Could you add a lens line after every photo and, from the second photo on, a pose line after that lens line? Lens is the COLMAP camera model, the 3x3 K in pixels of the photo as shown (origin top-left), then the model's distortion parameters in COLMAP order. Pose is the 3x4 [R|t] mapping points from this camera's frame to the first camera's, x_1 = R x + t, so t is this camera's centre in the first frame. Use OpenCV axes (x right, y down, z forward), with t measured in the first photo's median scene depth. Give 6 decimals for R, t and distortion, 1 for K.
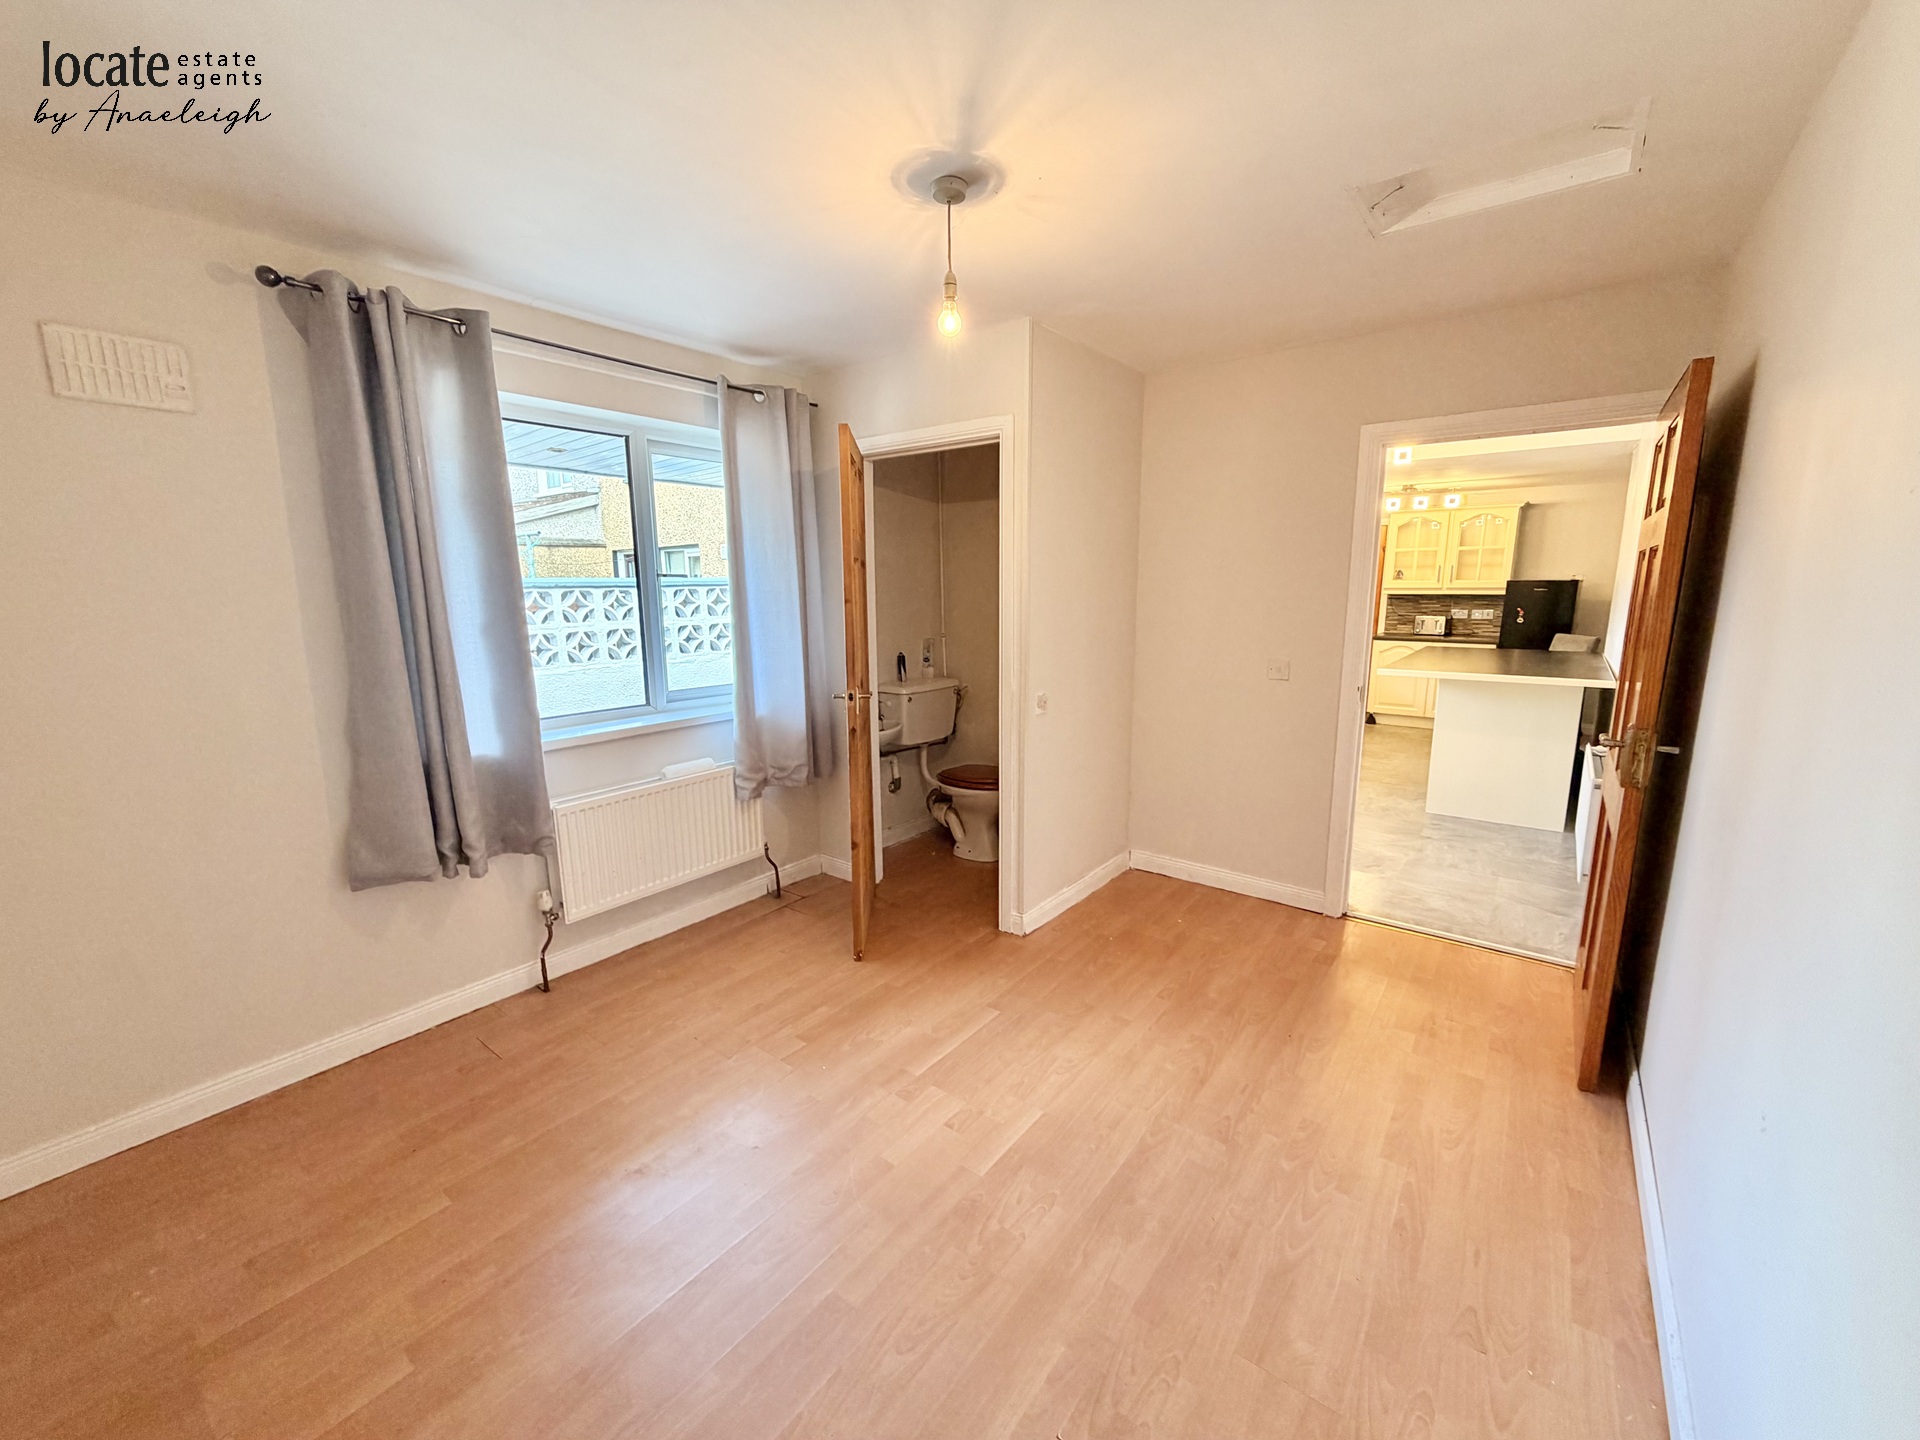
lens RADIAL K [[768.0, 0, 935.3], [0, 768.0, 722.7], [0, 0, 1]] dist [0.000841, 0.000280]
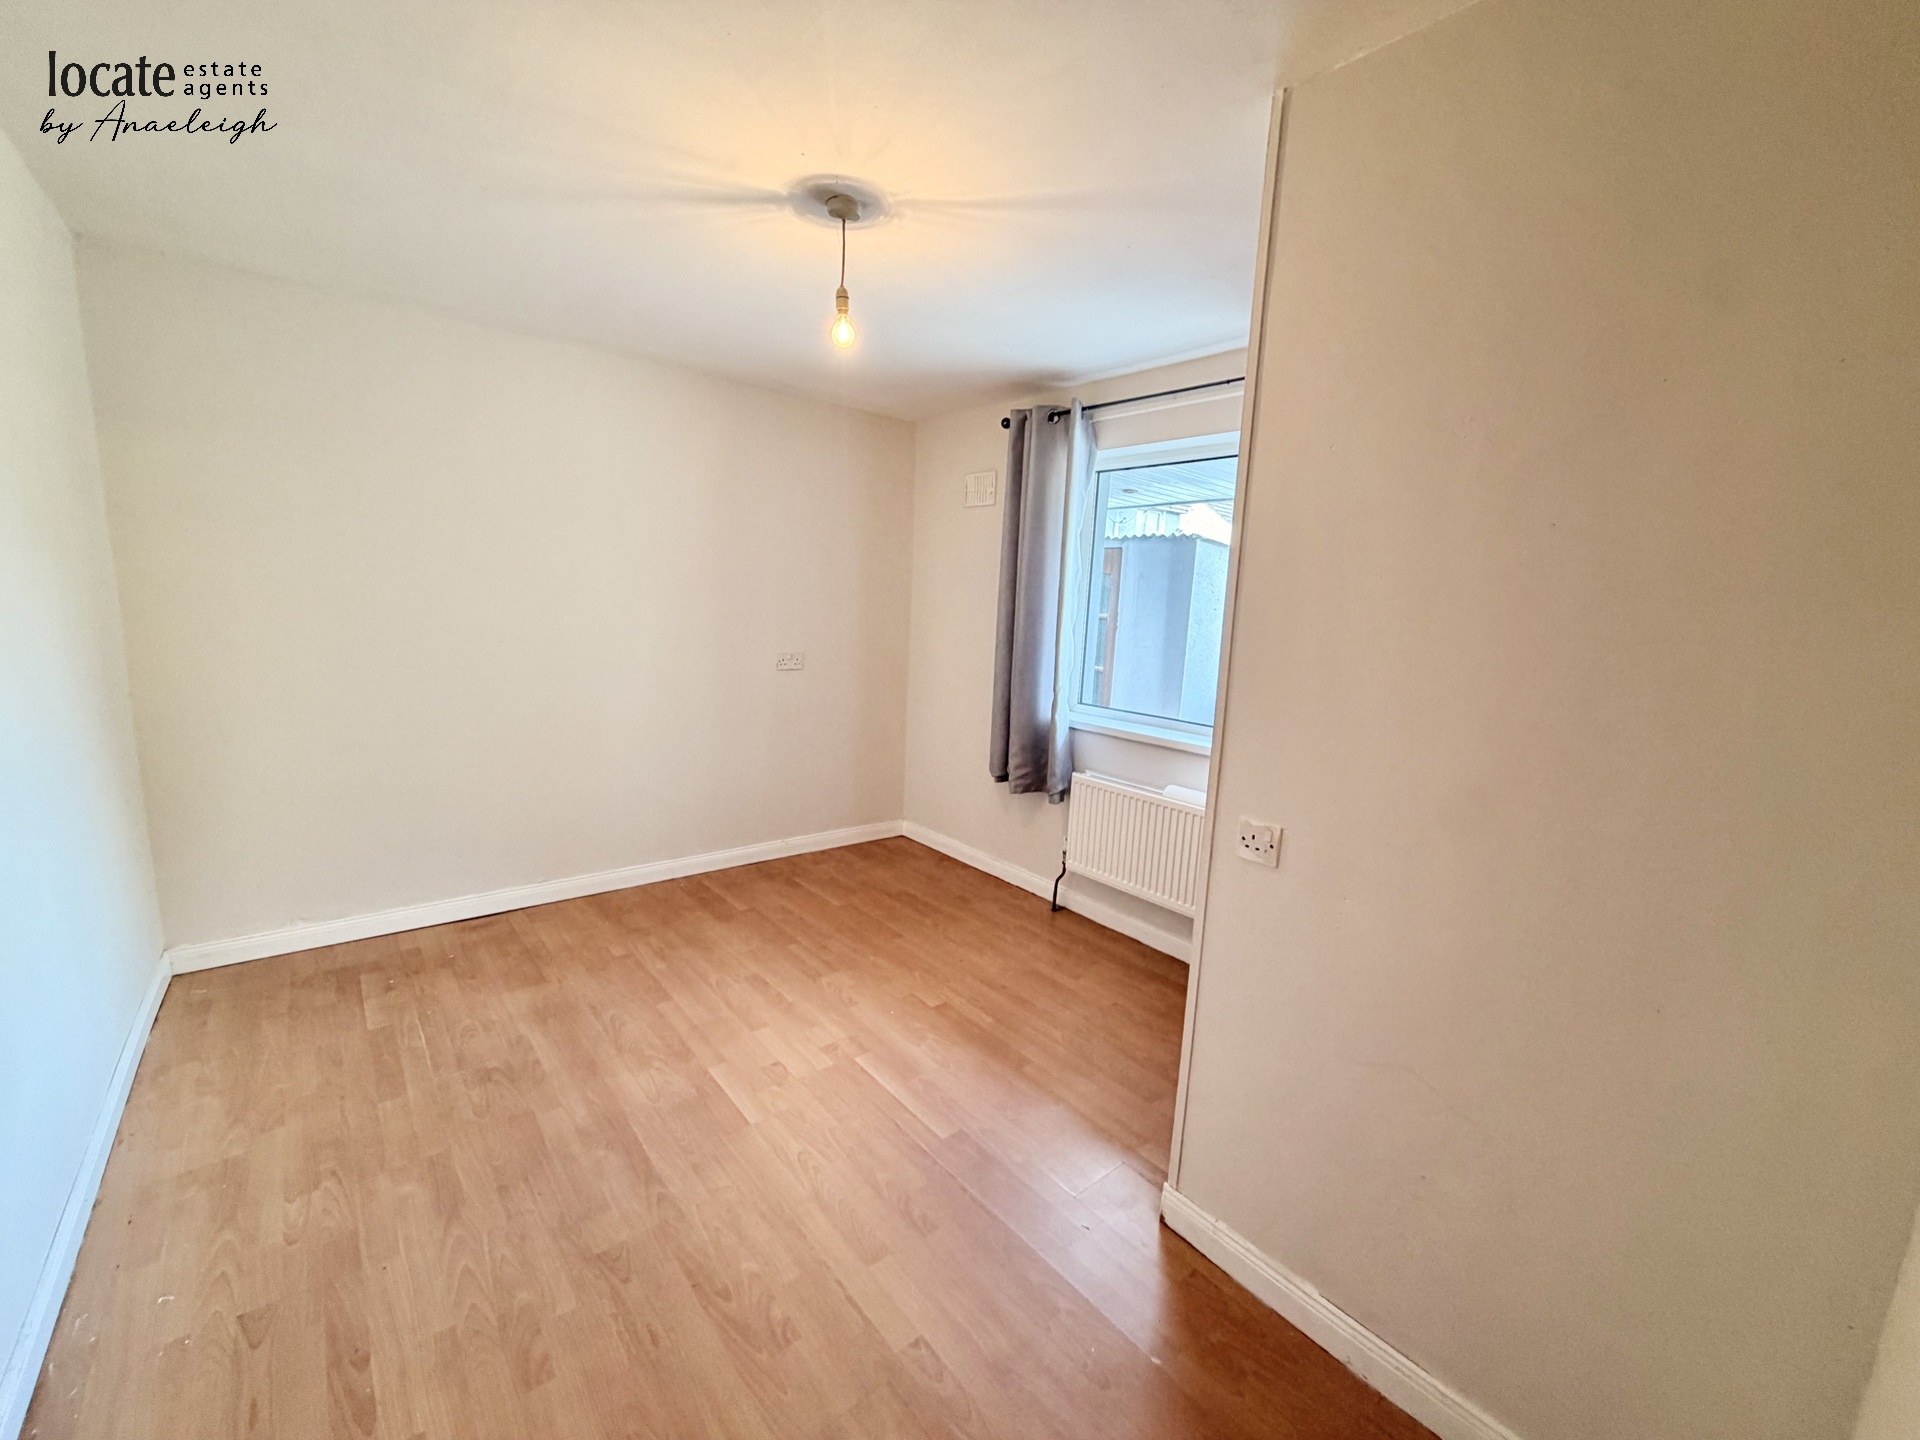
lens RADIAL K [[768.0, 0, 972.8], [0, 768.0, 723.4], [0, 0, 1]] dist [0.000841, 0.000280]
pose [[-0.185999, 0.157208, -0.969892, 1.014244], [-0.225118, 0.954040, 0.197810, -0.245923], [0.956413, 0.255133, -0.142060, 1.360023]]
